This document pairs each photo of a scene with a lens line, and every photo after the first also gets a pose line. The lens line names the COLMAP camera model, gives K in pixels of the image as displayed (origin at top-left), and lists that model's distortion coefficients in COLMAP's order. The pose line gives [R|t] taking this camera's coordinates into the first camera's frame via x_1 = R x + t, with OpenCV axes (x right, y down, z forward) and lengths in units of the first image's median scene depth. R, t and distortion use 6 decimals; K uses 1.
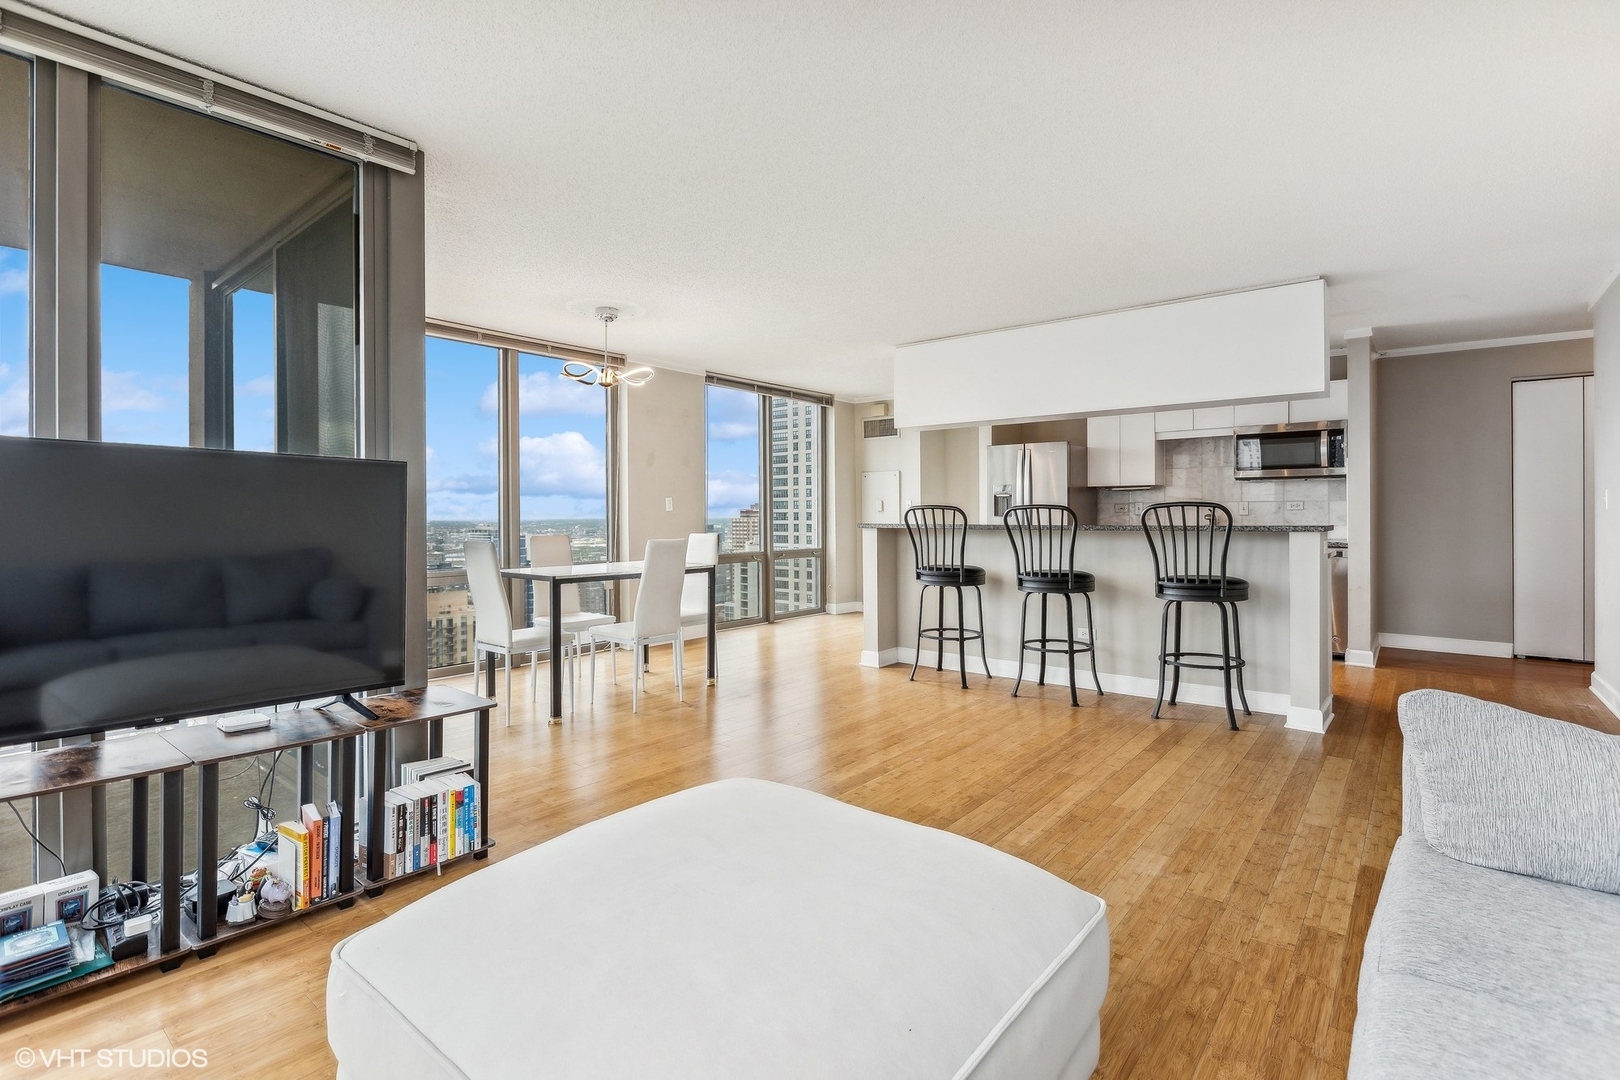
lens RADIAL K [[773.7, 0, 798.6], [0, 773.7, 513.5], [0, 0, 1]] dist [-0.001270, -0.001187]
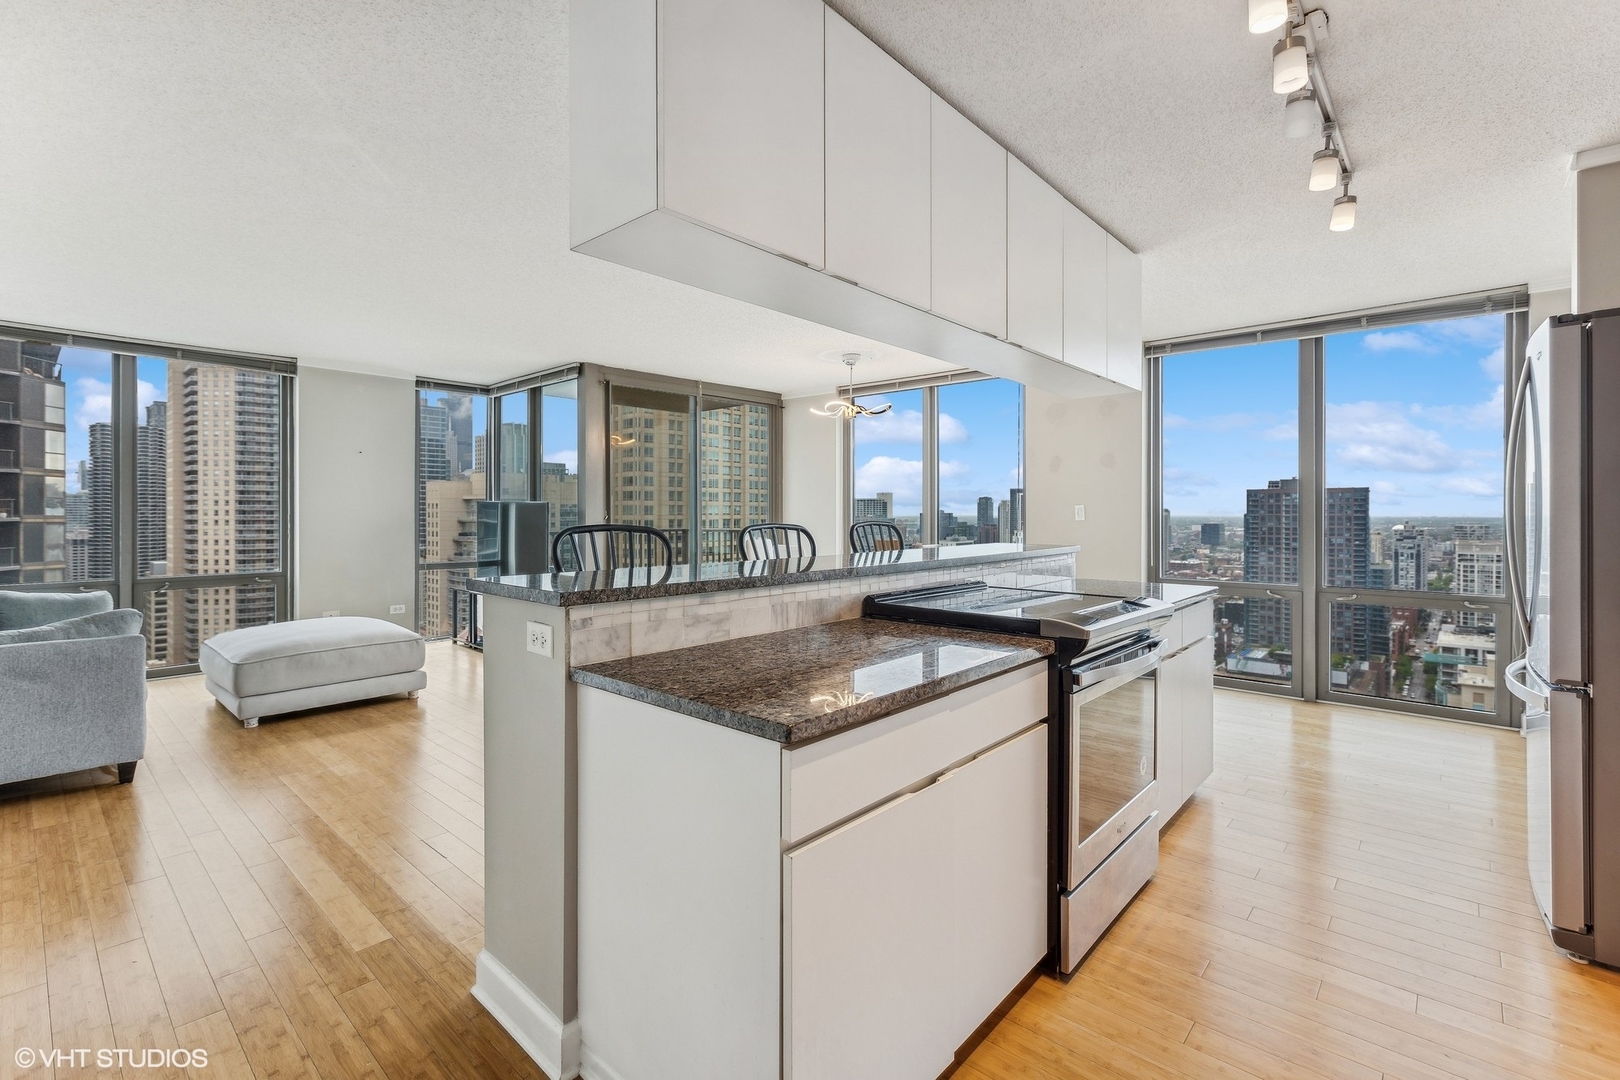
lens RADIAL K [[731.1, 0, 799.8], [0, 731.1, 513.7], [0, 0, 1]] dist [0.001681, -0.001016]
pose [[-0.060583, 0.008882, -0.998124, 0.749855], [0.001151, 0.999960, 0.008828, -0.020126], [0.998162, -0.000614, -0.060591, 0.817162]]
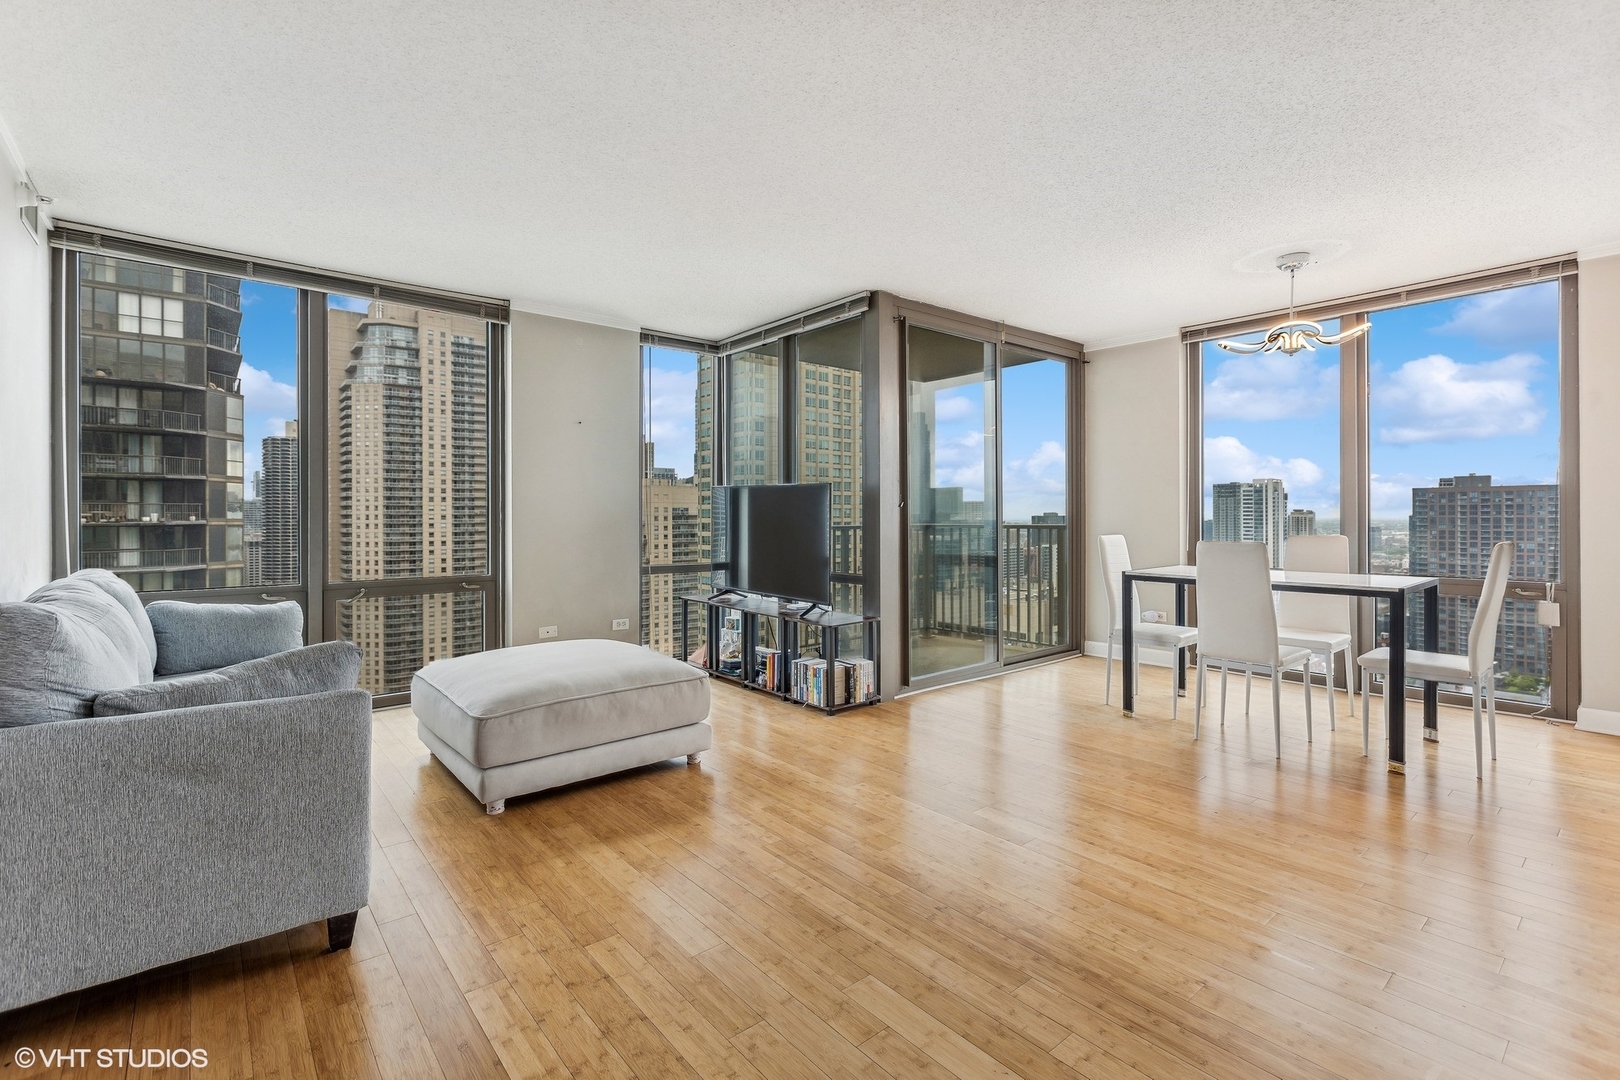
lens RADIAL K [[730.4, 0, 804.5], [0, 730.4, 516.0], [0, 0, 1]] dist [-0.000082, 0.000047]
pose [[-0.191720, 0.007310, -0.981422, 0.509837], [0.004552, 0.999968, 0.006559, -0.000812], [0.981439, -0.003210, -0.191747, 0.543717]]
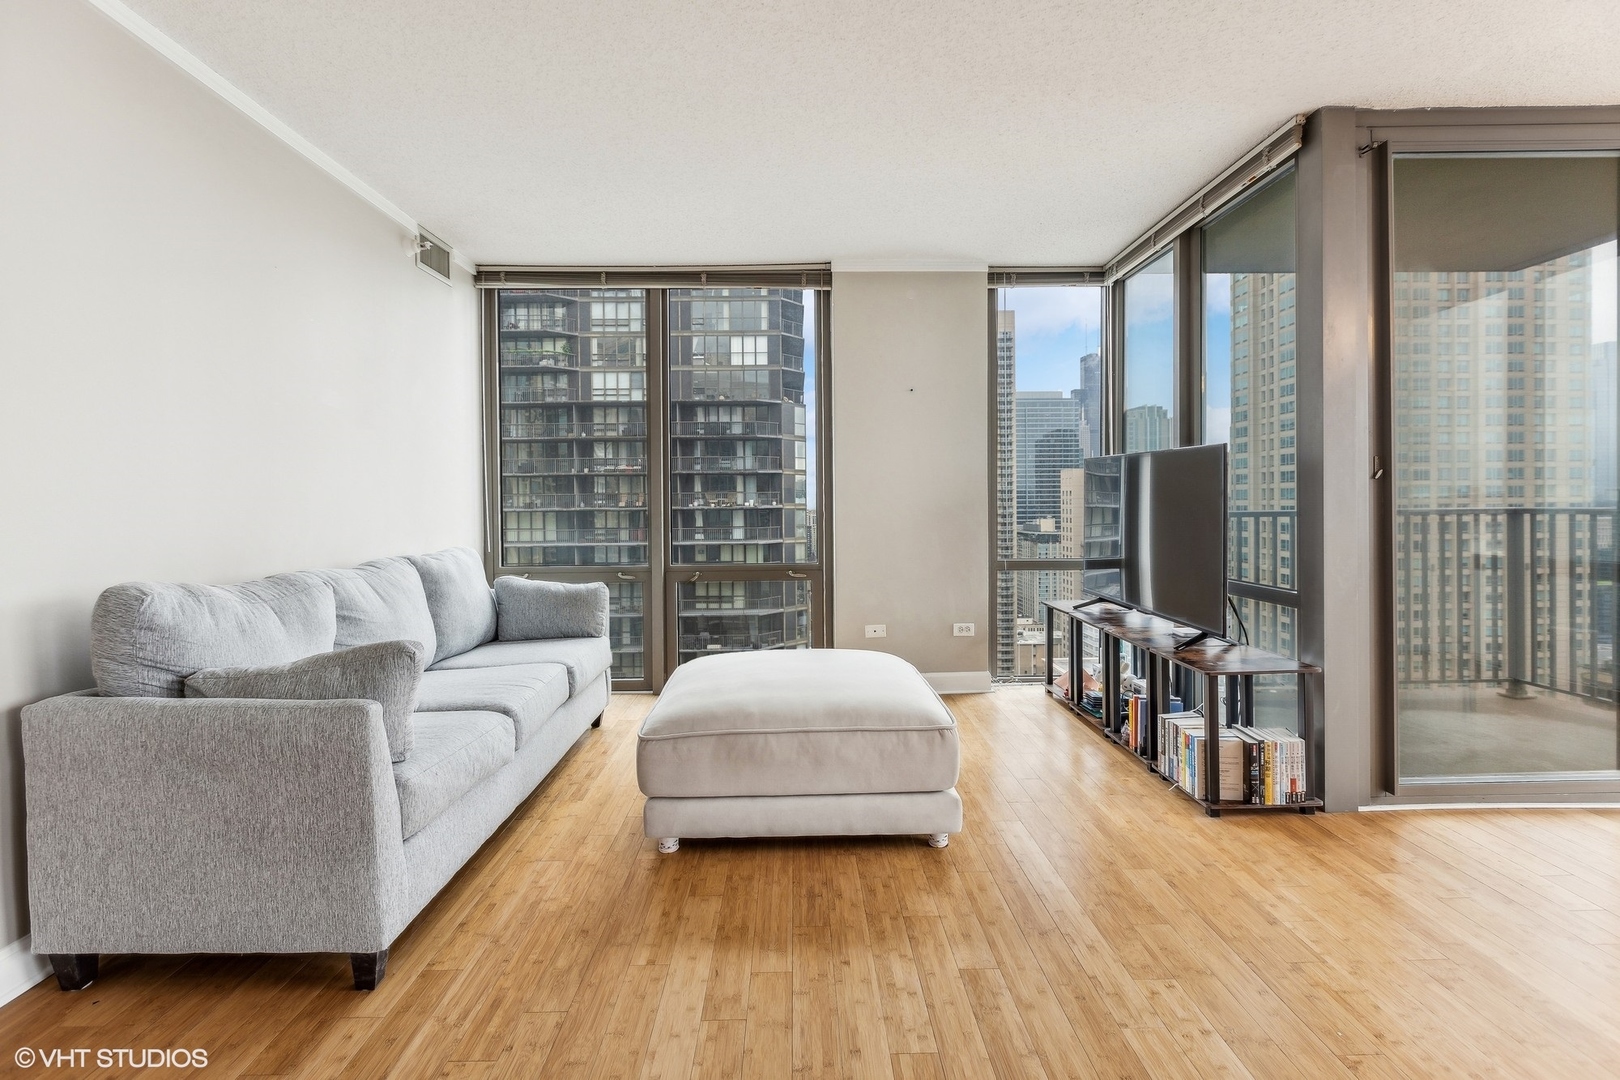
lens RADIAL K [[730.4, 0, 805.2], [0, 730.4, 508.0], [0, 0, 1]] dist [-0.001277, -0.000169]
pose [[-0.764963, 0.019428, -0.643782, 0.297185], [0.016054, 0.999810, 0.011097, 0.002150], [0.643875, -0.001847, -0.765129, 0.606523]]
